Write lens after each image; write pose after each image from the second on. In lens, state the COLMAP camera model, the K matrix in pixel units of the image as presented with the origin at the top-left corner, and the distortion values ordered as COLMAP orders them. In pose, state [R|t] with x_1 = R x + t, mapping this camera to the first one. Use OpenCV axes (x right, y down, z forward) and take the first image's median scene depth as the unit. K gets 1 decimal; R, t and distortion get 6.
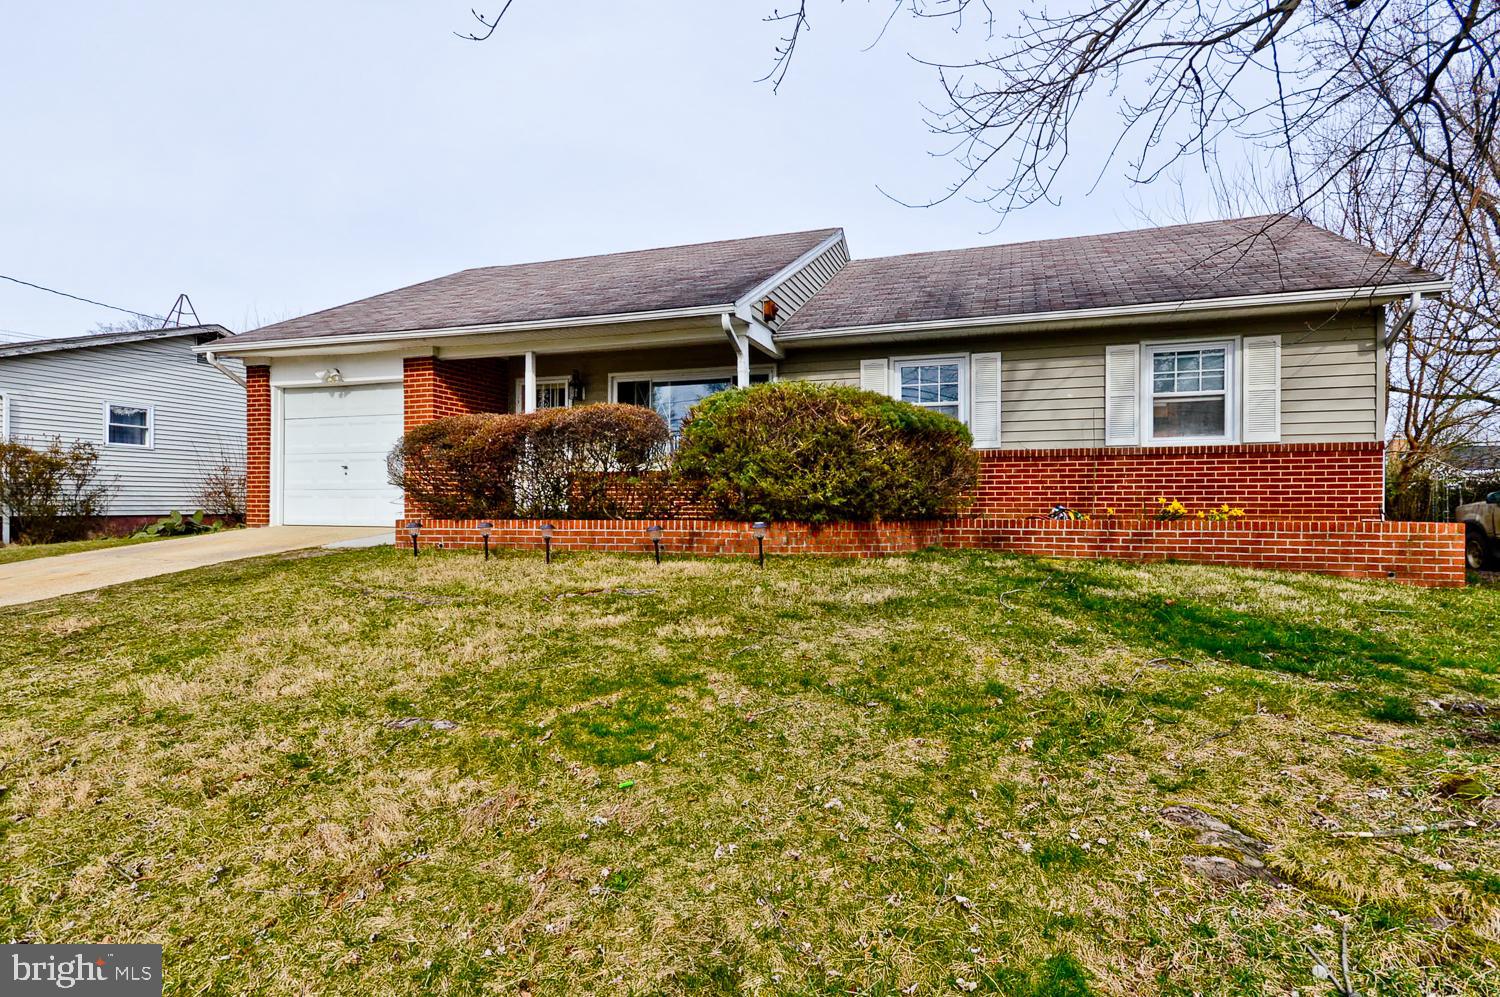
lens RADIAL K [[669.2, 0, 754.8], [0, 669.2, 495.6], [0, 0, 1]] dist [0.012859, -0.000095]
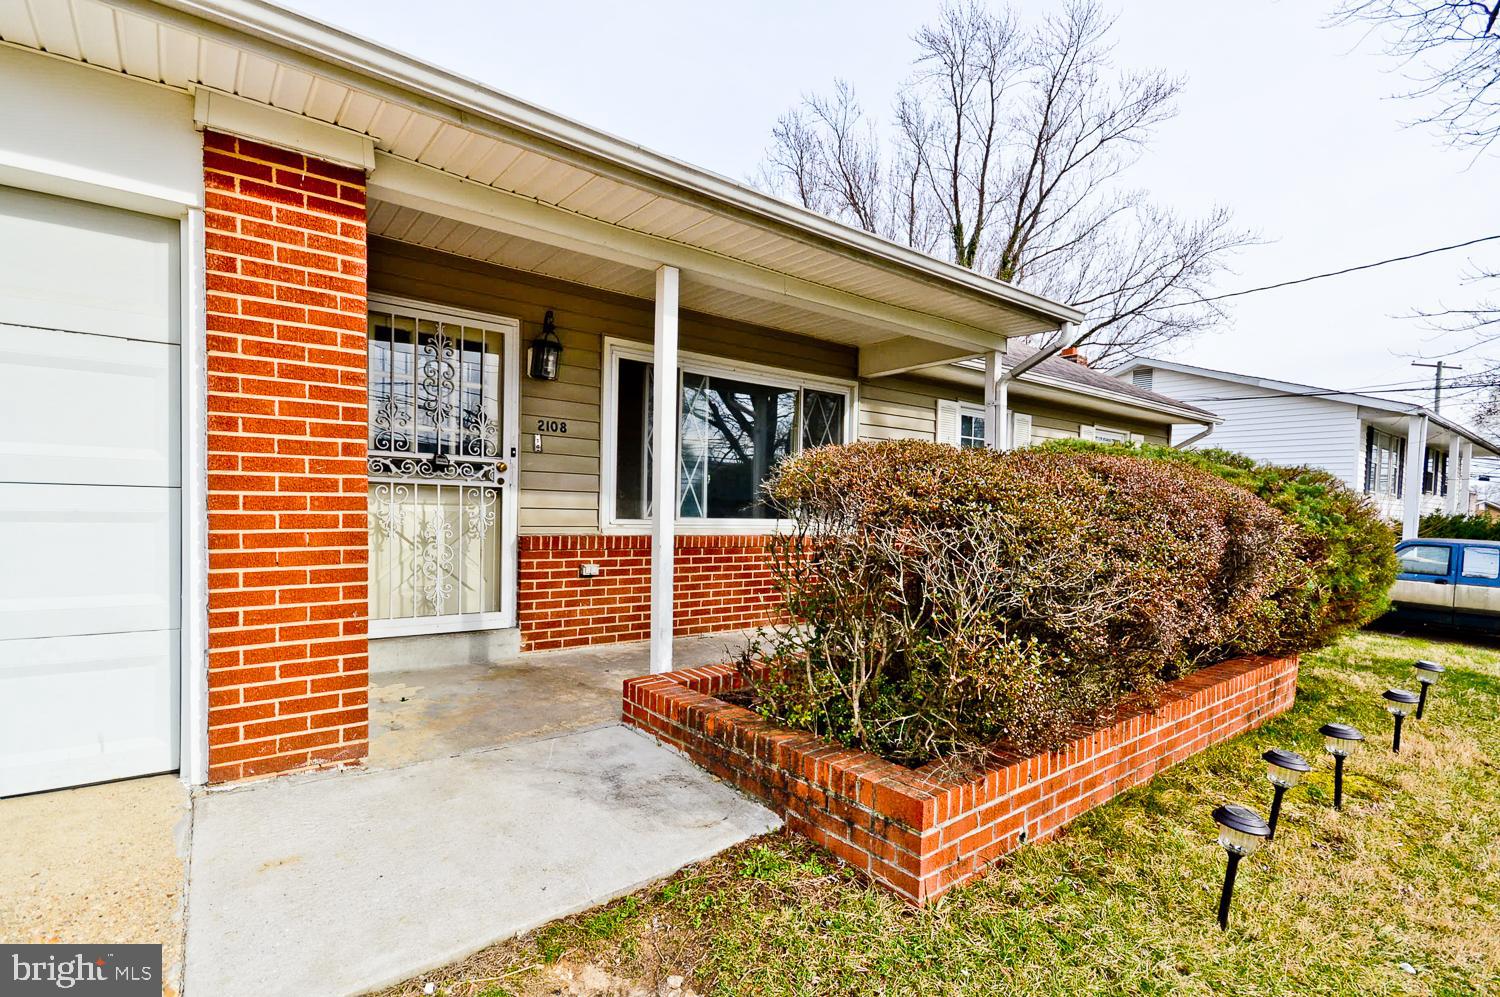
lens RADIAL K [[668.9, 0, 752.4], [0, 668.9, 521.6], [0, 0, 1]] dist [0.014000, -0.000265]
pose [[0.606842, -0.002243, 0.794819, -0.722920], [-0.025322, 0.999434, 0.022155, -0.079072], [-0.794419, -0.033571, 0.606442, 0.810245]]
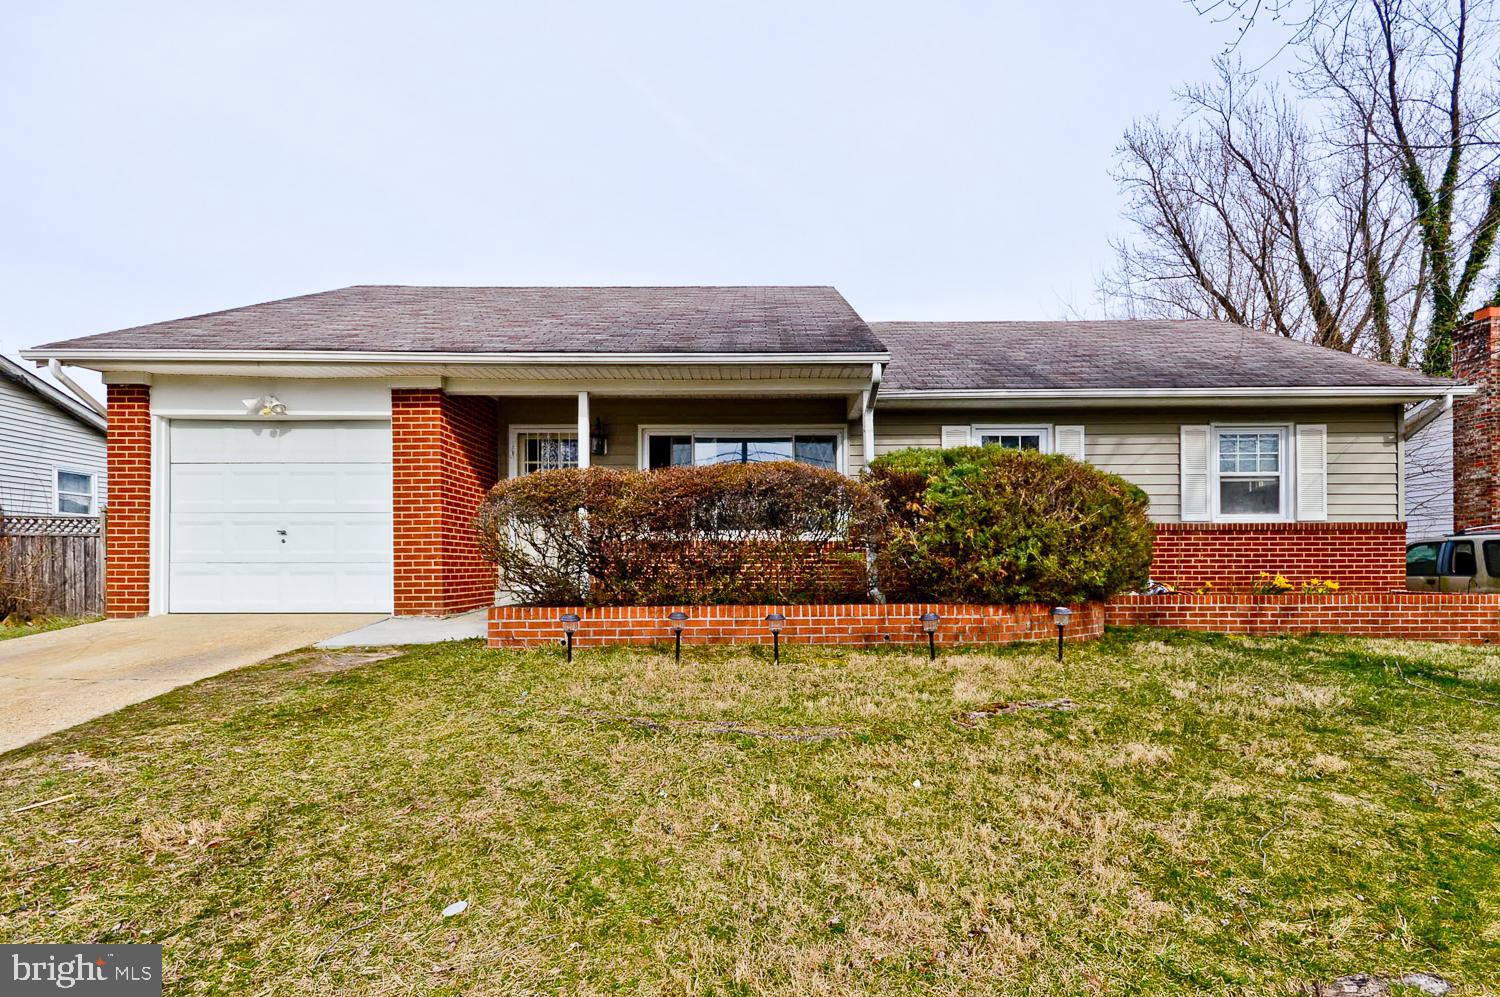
lens RADIAL K [[667.1, 0, 769.0], [0, 667.1, 555.5], [0, 0, 1]] dist [0.011485, -0.000117]
pose [[0.958522, 0.001624, 0.285014, -0.398585], [0.000982, 0.999959, -0.009000, -0.012750], [-0.285017, 0.008907, 0.958481, 0.195448]]
